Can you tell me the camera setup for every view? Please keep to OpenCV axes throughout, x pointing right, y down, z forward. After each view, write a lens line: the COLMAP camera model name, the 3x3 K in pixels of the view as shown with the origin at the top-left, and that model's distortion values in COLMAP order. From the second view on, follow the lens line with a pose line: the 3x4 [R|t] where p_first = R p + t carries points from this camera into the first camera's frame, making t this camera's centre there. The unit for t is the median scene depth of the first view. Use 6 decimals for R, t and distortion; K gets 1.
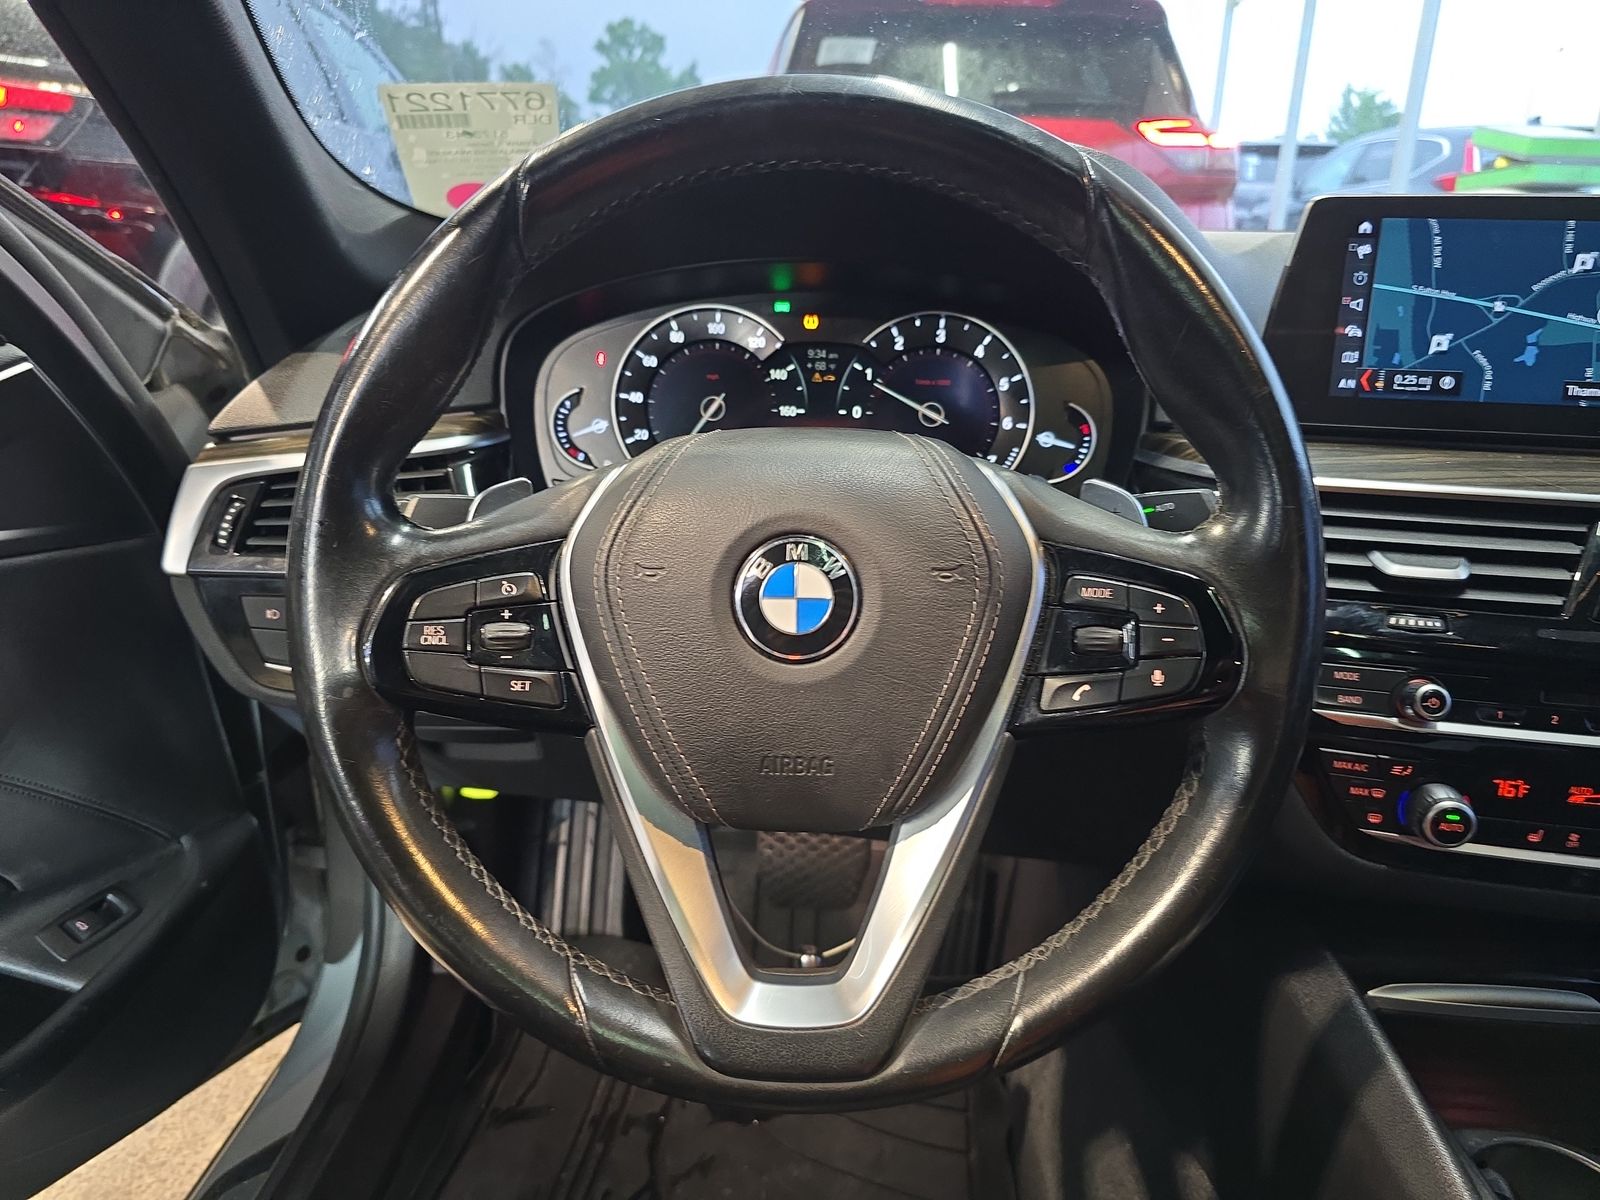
lens RADIAL K [[1069.6, 0, 799.6], [0, 1069.6, 603.7], [0, 0, 1]] dist [-0.007159, -0.005294]
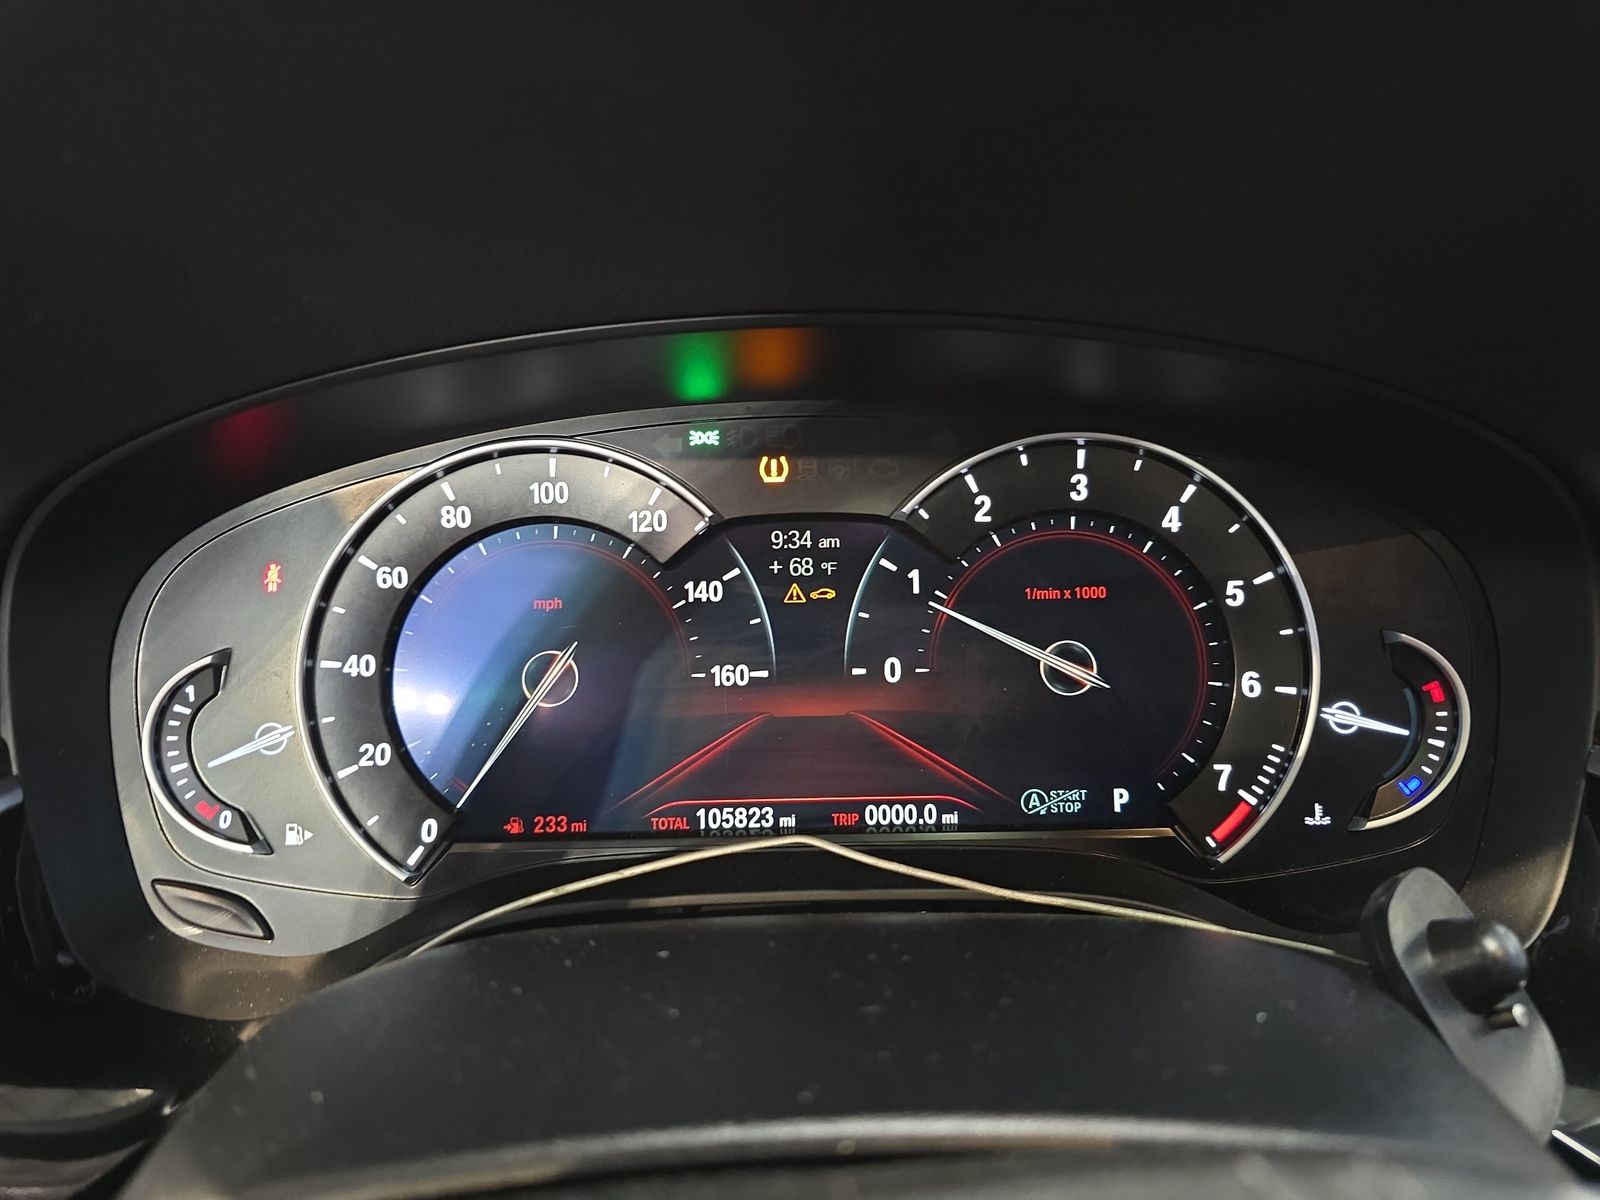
lens RADIAL K [[1069.6, 0, 801.1], [0, 1069.6, 597.0], [0, 0, 1]] dist [-0.007159, -0.005294]
pose [[0.996291, -0.052981, 0.067805, -0.010191], [0.058720, 0.994593, -0.085655, -0.175254], [-0.062900, 0.089319, 0.994015, 0.580323]]
